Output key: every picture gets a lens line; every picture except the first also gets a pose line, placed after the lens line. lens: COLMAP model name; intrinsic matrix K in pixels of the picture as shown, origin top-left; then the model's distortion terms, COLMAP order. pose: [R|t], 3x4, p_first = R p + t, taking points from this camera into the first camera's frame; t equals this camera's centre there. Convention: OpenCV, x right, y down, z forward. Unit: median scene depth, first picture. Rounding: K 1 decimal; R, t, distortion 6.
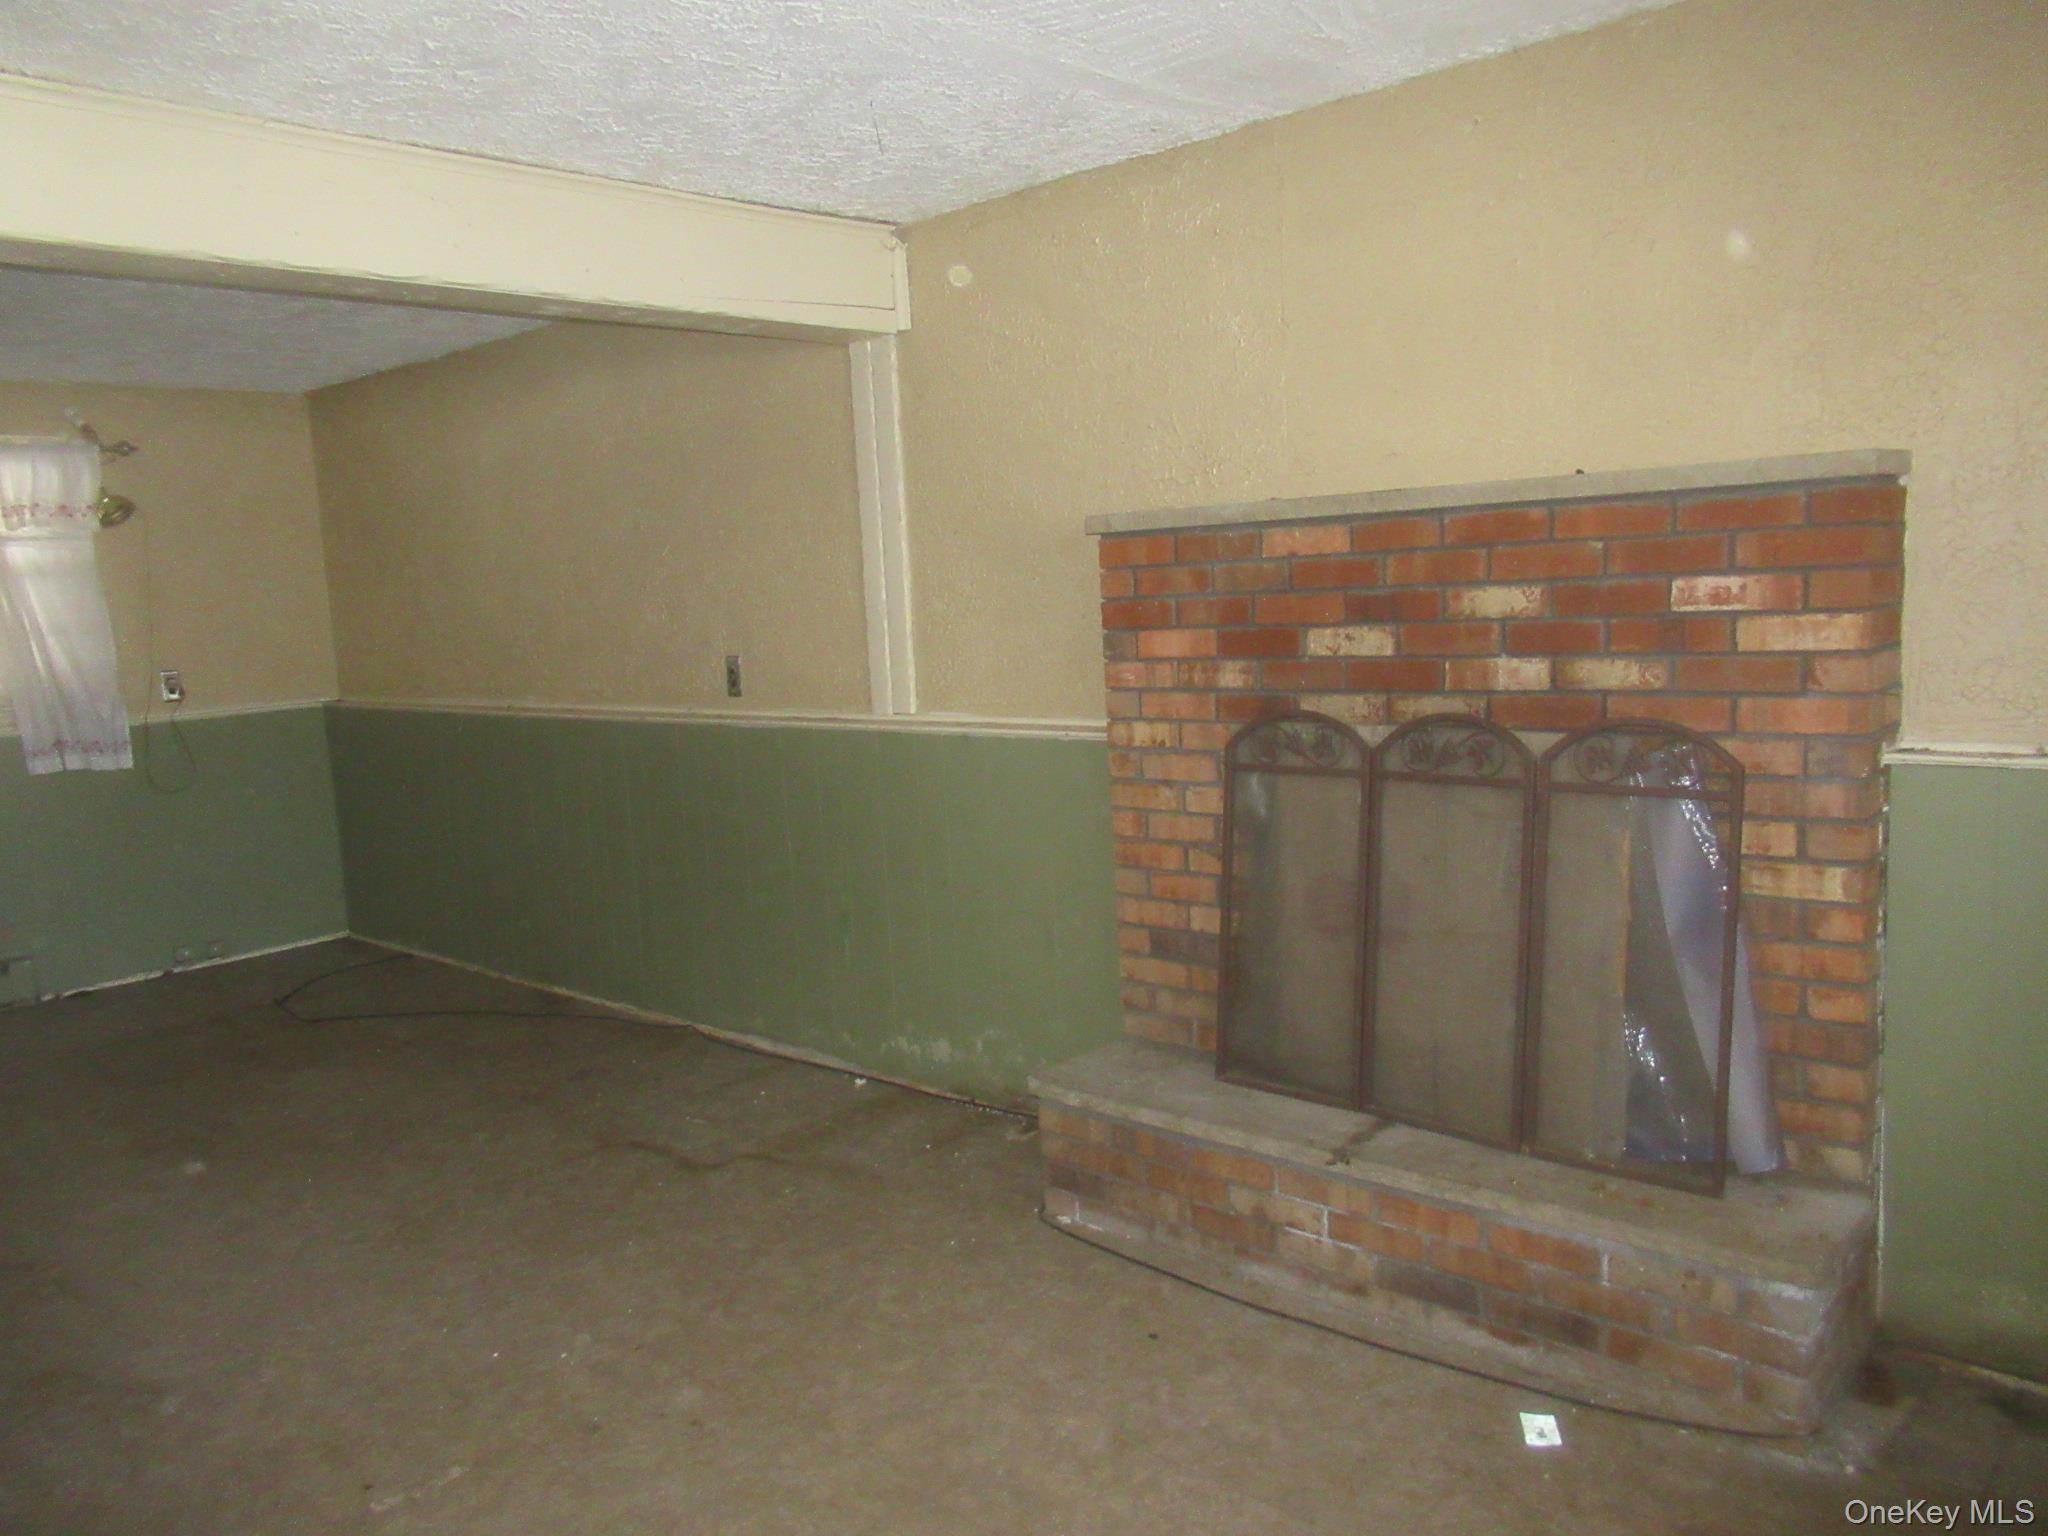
lens RADIAL K [[1537.3, 0, 1029.2], [0, 1537.3, 772.2], [0, 0, 1]] dist [0.001181, -0.002887]
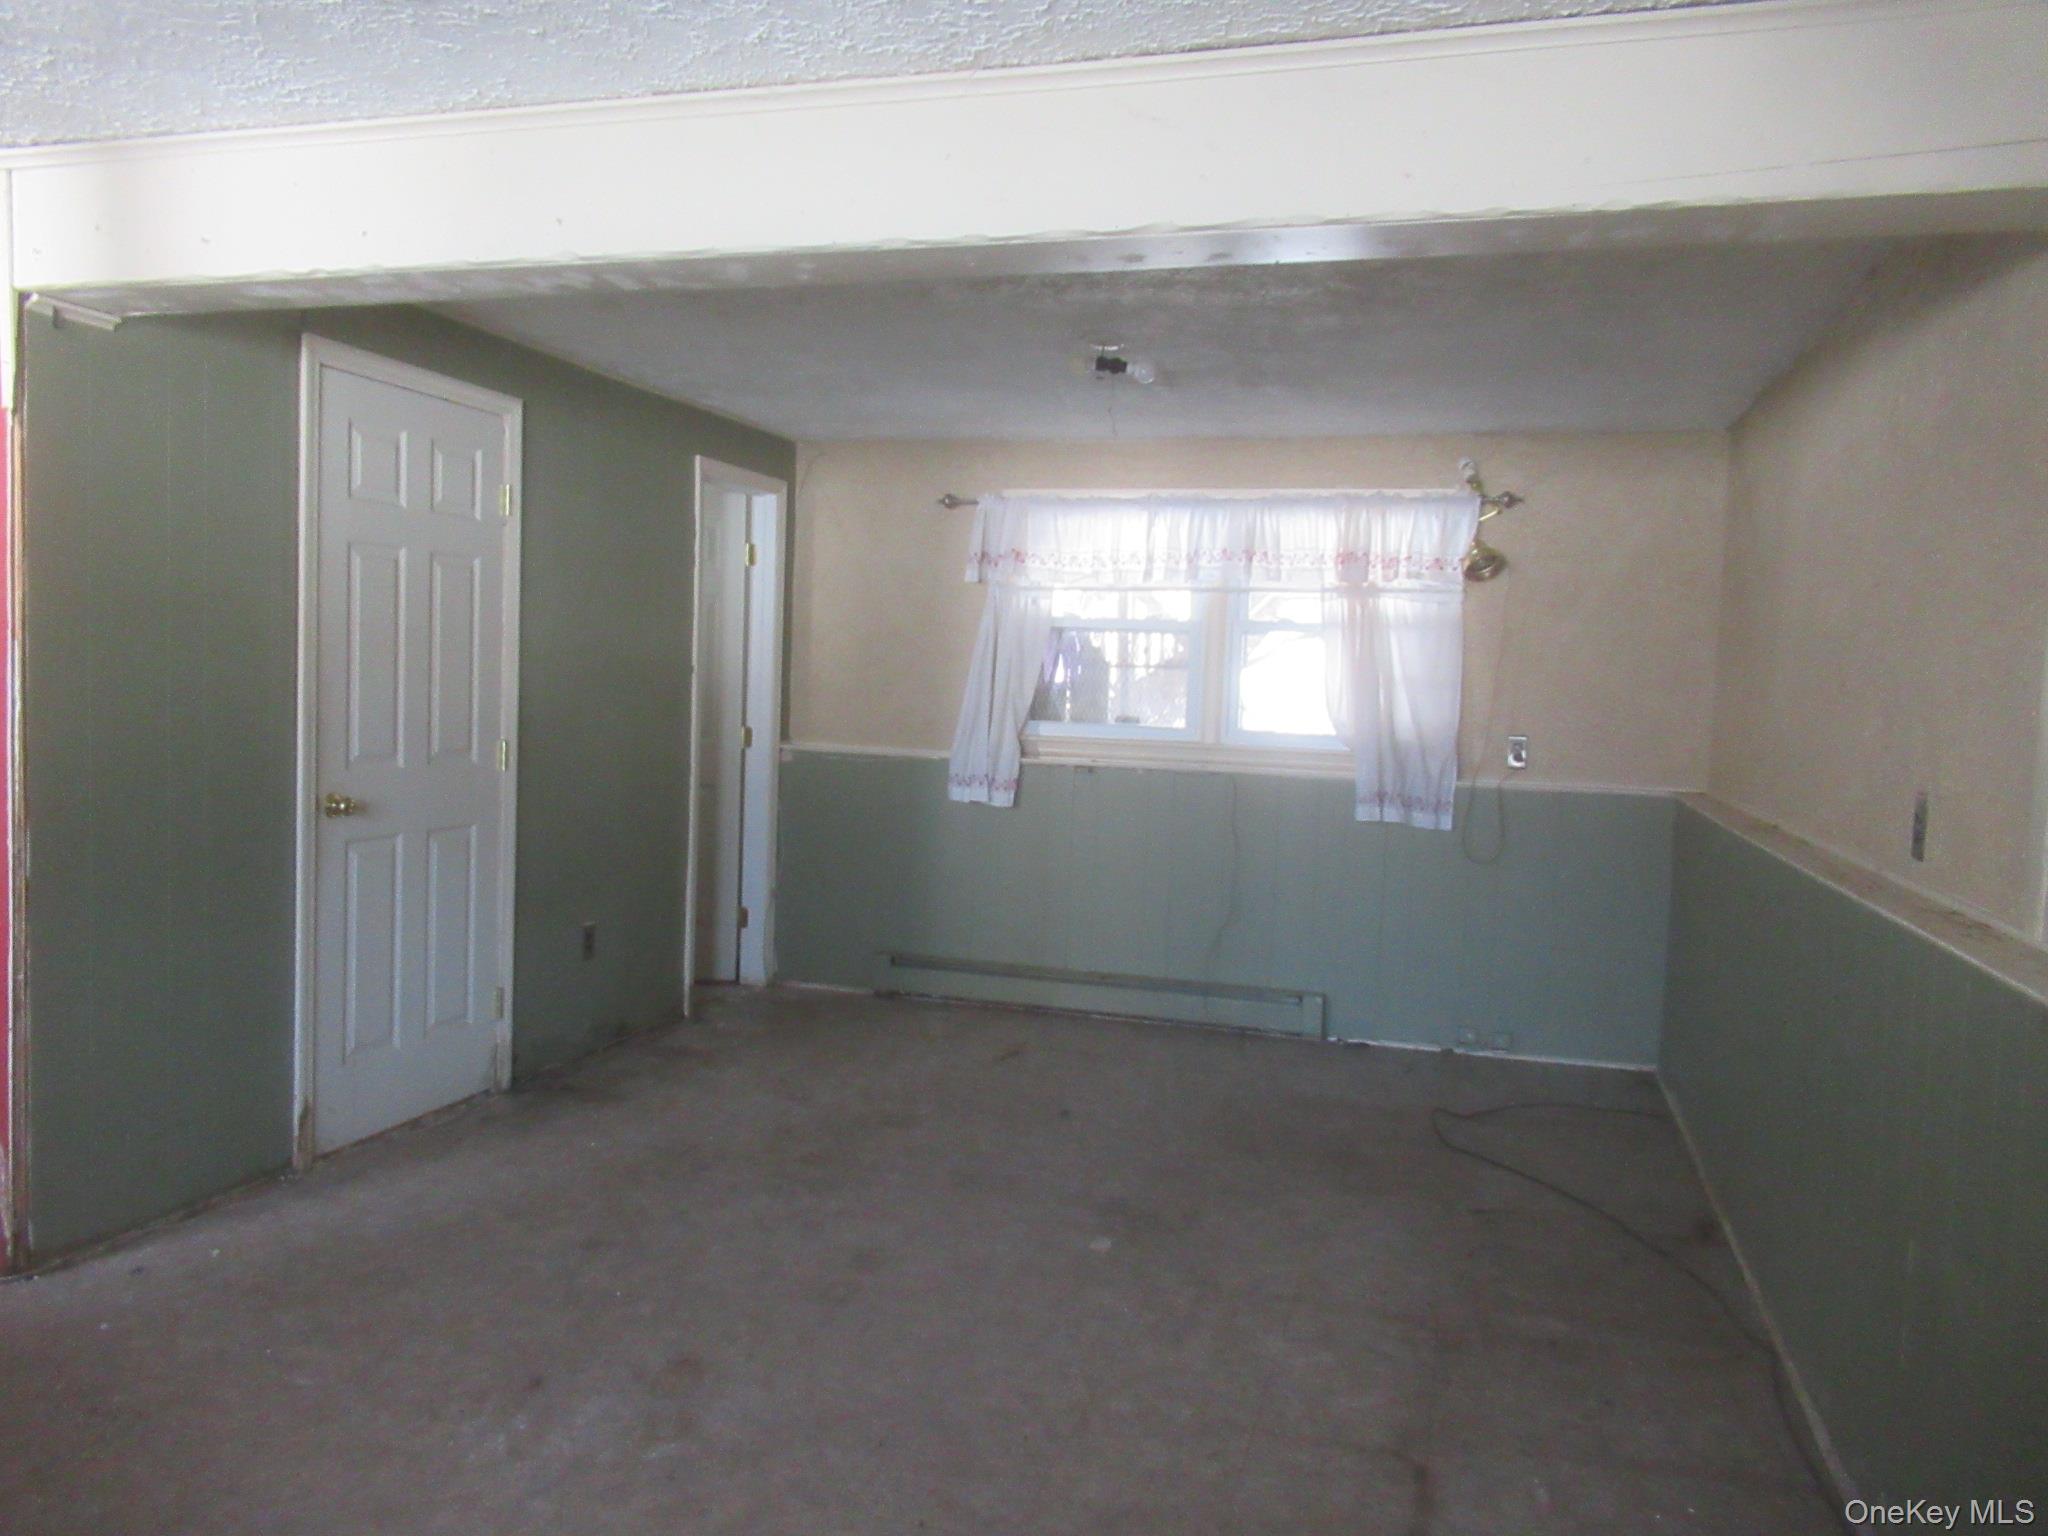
lens RADIAL K [[1537.3, 0, 1029.2], [0, 1537.3, 772.2], [0, 0, 1]] dist [0.001181, -0.002887]
pose [[0.420779, 0.123027, -0.898782, 0.164900], [-0.172408, 0.983549, 0.053915, -0.046111], [0.890629, 0.132271, 0.435067, 0.352856]]
